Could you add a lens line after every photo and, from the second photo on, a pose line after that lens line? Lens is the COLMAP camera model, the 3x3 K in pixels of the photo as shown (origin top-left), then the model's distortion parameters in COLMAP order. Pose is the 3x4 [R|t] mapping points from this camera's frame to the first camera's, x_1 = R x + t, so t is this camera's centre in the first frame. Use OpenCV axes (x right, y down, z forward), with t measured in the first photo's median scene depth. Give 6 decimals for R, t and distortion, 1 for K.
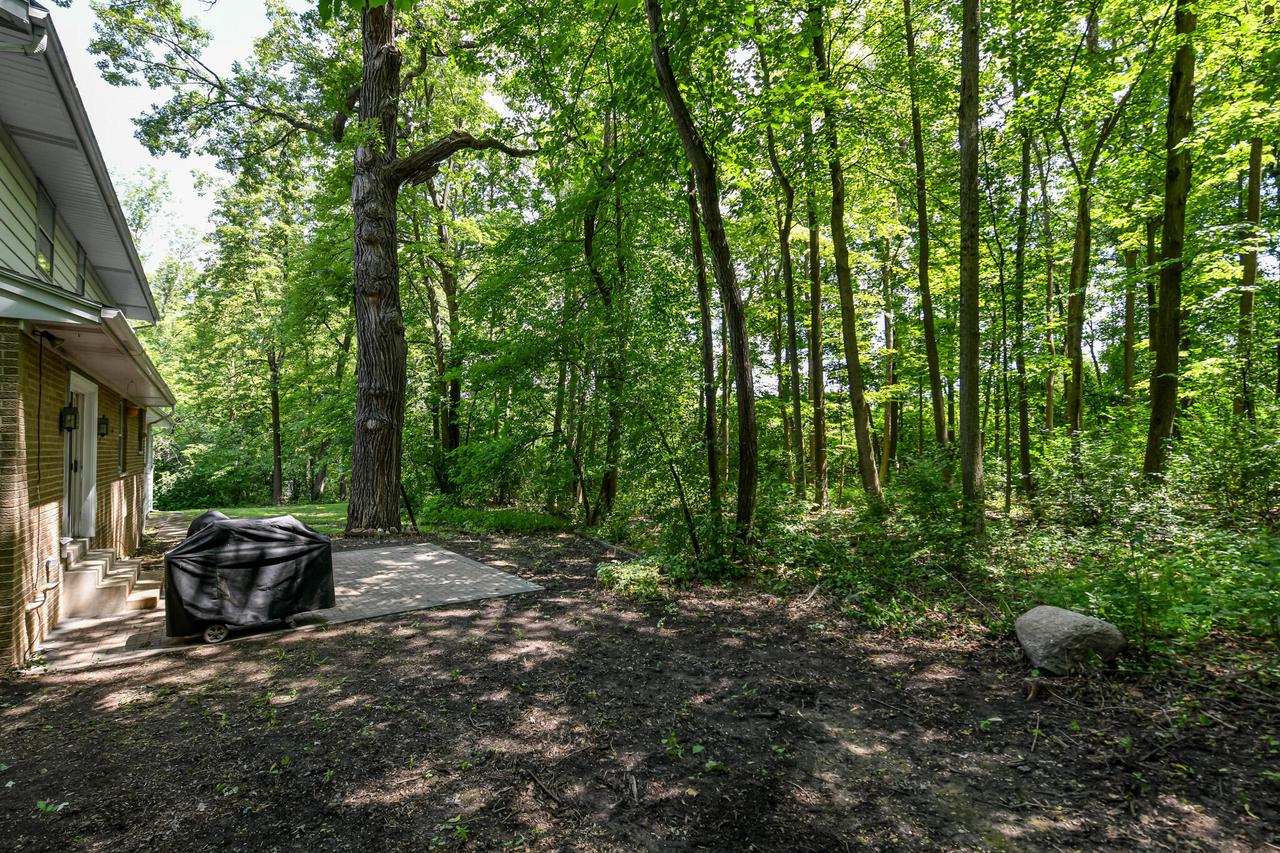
lens RADIAL K [[593.5, 0, 640.0], [0, 593.5, 426.5], [0, 0, 1]] dist [0.000716, 0.000108]
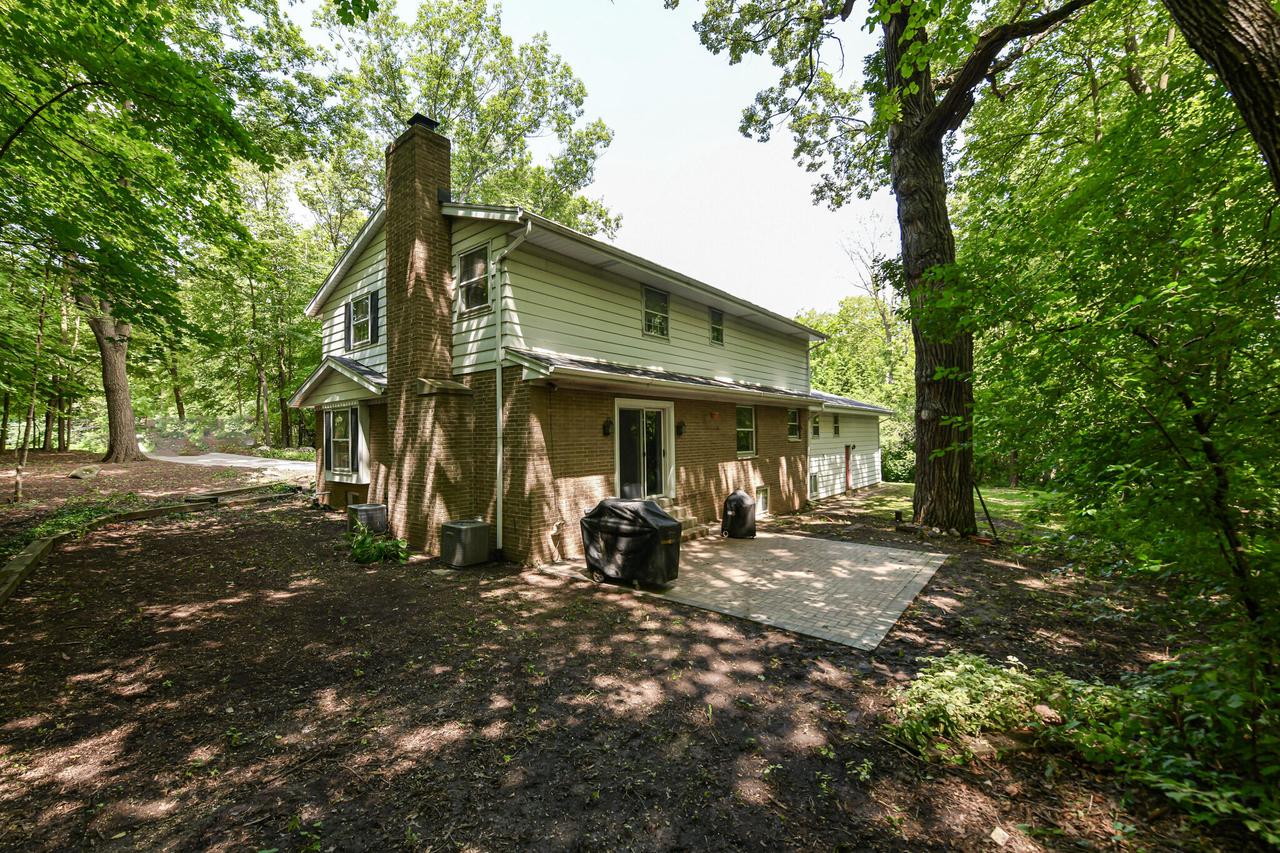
lens RADIAL K [[526.6, 0, 642.6], [0, 526.6, 427.2], [0, 0, 1]] dist [-0.003739, -0.000508]
pose [[0.201140, -0.004694, -0.979551, 0.528322], [0.043351, 0.999051, 0.004114, -0.013483], [0.978603, -0.043292, 0.201153, 0.805739]]
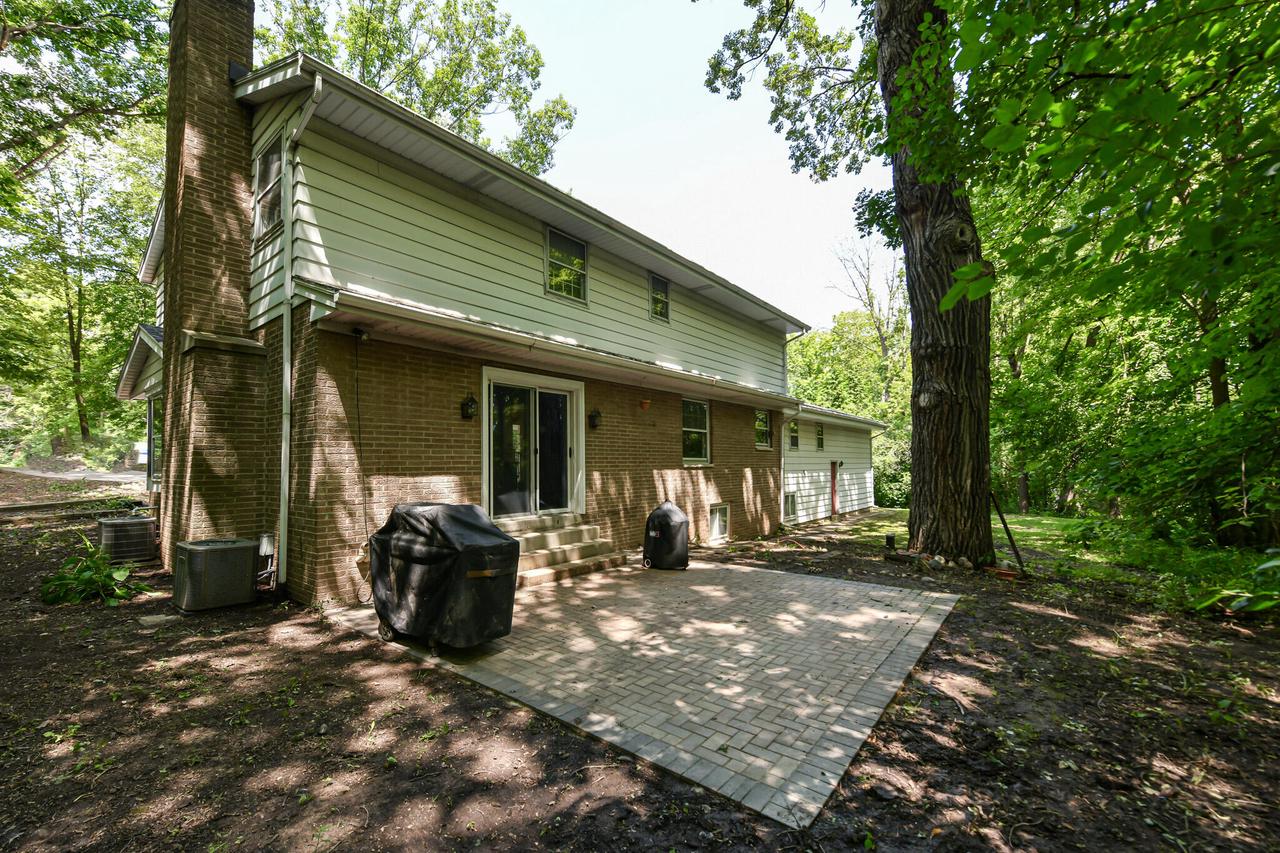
lens RADIAL K [[521.7, 0, 654.0], [0, 521.7, 451.5], [0, 0, 1]] dist [-0.003033, -0.000001]
pose [[0.216190, -0.018968, -0.976167, 0.115175], [0.034244, 0.999343, -0.011834, 0.102260], [0.975751, -0.030870, 0.216698, 1.143818]]
